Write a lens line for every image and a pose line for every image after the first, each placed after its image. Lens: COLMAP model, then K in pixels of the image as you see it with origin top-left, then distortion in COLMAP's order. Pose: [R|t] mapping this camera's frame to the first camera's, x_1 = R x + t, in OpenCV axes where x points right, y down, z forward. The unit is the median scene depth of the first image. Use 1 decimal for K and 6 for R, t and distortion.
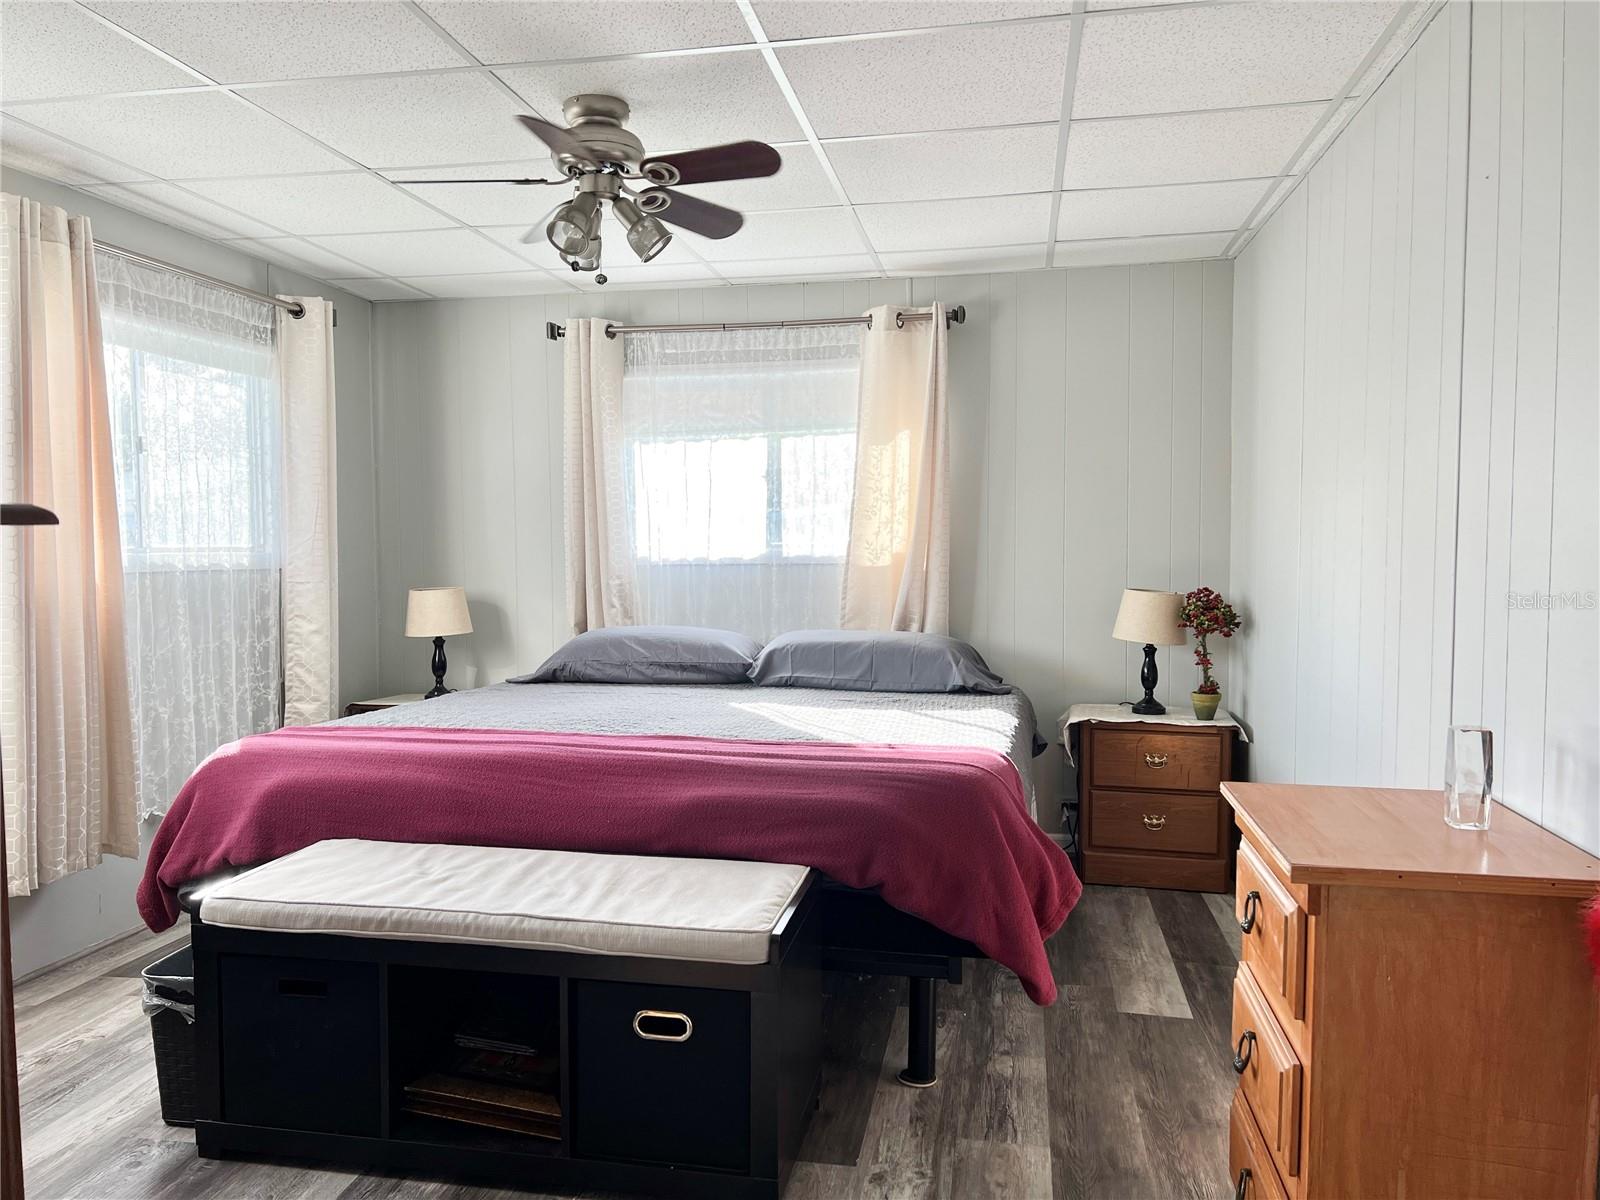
lens RADIAL K [[1193.7, 0, 801.7], [0, 1193.7, 606.3], [0, 0, 1]] dist [0.079370, -0.107485]
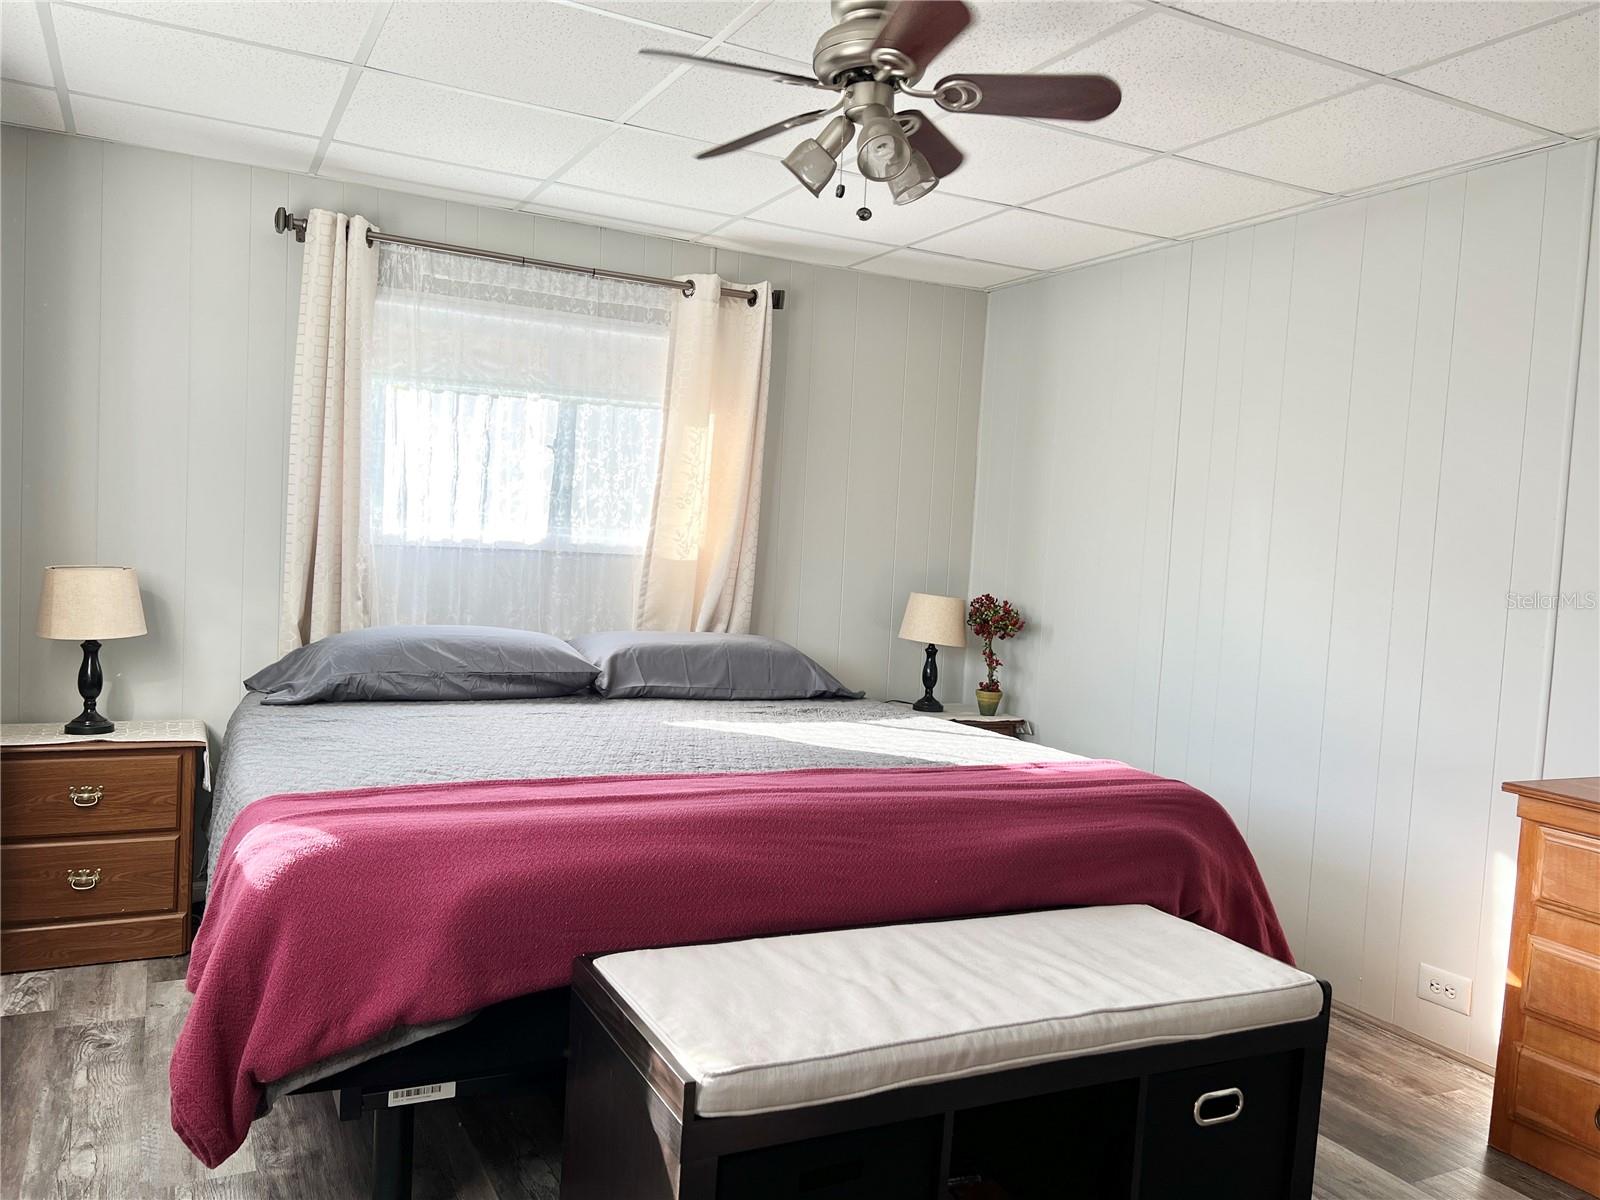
lens RADIAL K [[1193.7, 0, 802.9], [0, 1193.7, 597.2], [0, 0, 1]] dist [0.079370, -0.107485]
pose [[0.787544, 0.018541, 0.615979, -0.425510], [-0.023232, 0.999730, -0.000389, -0.007302], [-0.615820, -0.014004, 0.787762, 0.234423]]
